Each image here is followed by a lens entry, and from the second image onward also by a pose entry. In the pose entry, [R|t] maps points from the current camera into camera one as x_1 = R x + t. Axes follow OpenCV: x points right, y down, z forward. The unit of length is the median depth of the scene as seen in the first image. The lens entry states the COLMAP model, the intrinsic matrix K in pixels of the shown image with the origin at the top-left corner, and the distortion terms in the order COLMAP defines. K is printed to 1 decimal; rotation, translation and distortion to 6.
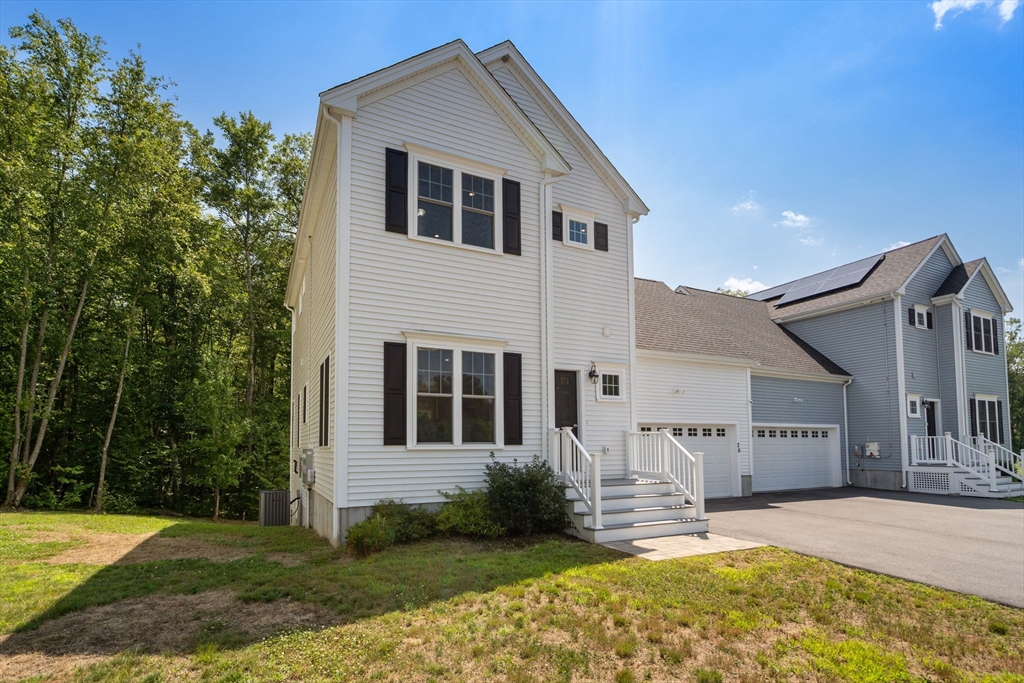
lens RADIAL K [[499.1, 0, 510.9], [0, 499.1, 420.9], [0, 0, 1]] dist [-0.002546, -0.000150]
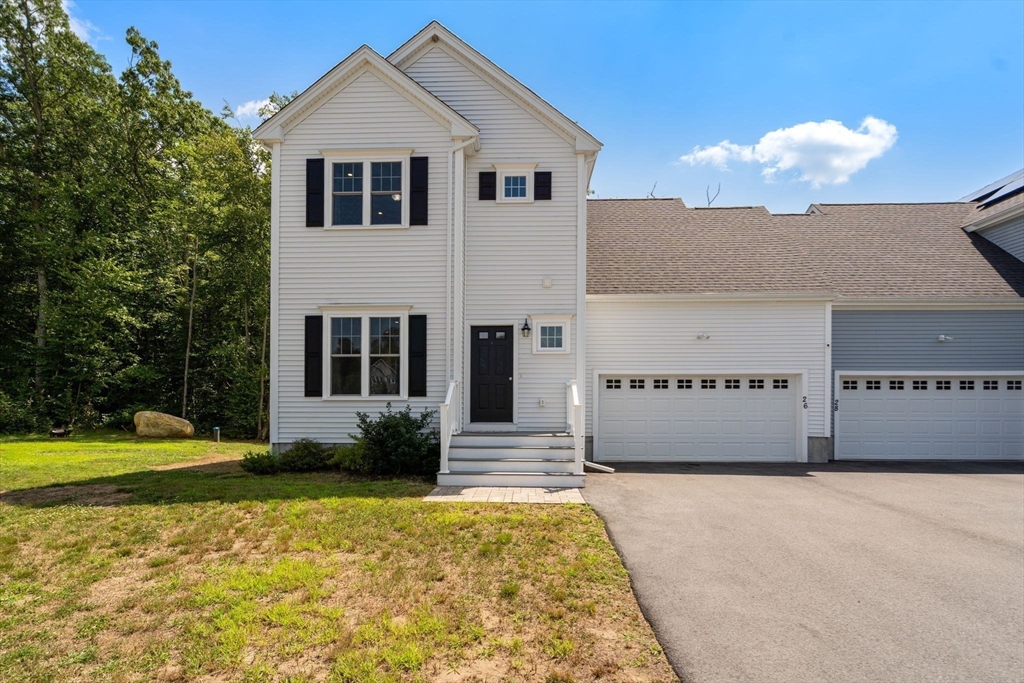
lens RADIAL K [[493.0, 0, 511.9], [0, 493.0, 403.4], [0, 0, 1]] dist [-0.001872, -0.000051]
pose [[0.877601, 0.003783, -0.479377, 0.721012], [0.019686, 0.998841, 0.043922, 0.018021], [0.478987, -0.047983, 0.876510, 0.120368]]
